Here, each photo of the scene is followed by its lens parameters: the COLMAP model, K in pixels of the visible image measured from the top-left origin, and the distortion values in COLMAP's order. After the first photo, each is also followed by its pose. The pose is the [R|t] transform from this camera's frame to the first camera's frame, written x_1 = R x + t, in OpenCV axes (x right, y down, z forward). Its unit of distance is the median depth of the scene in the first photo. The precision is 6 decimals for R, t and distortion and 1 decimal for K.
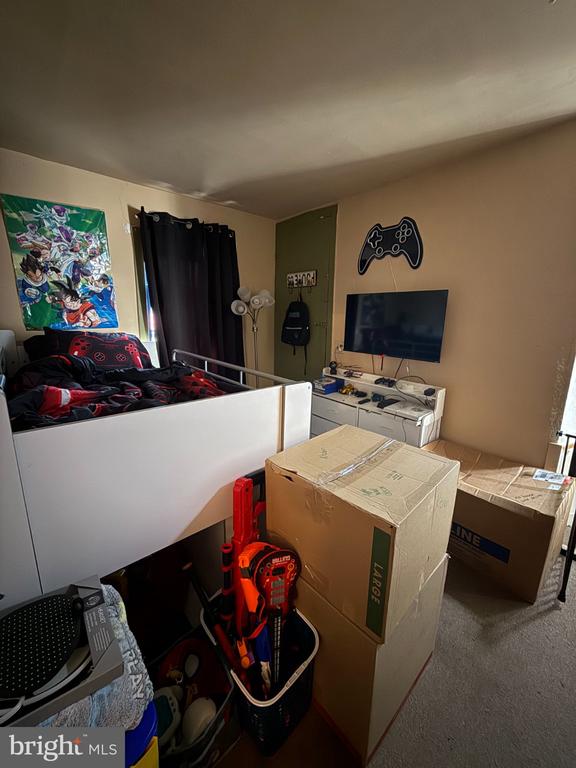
lens RADIAL K [[306.3, 0, 288.7], [0, 306.3, 382.3], [0, 0, 1]] dist [-0.001430, -0.000393]
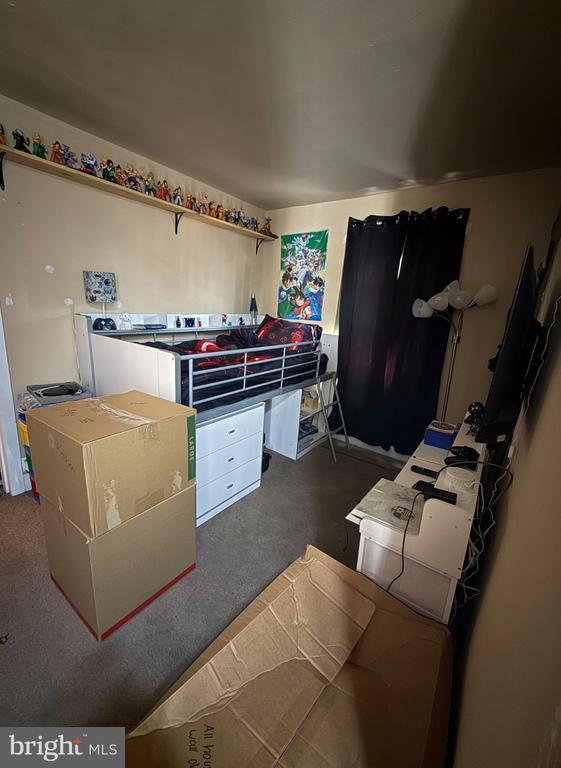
lens RADIAL K [[306.3, 0, 280.0], [0, 306.3, 382.0], [0, 0, 1]] dist [-0.001430, -0.000393]
pose [[0.215377, 0.233506, -0.948202, 0.736211], [-0.276291, 0.945887, 0.170178, -0.121101], [0.936630, 0.225327, 0.268238, 0.623346]]
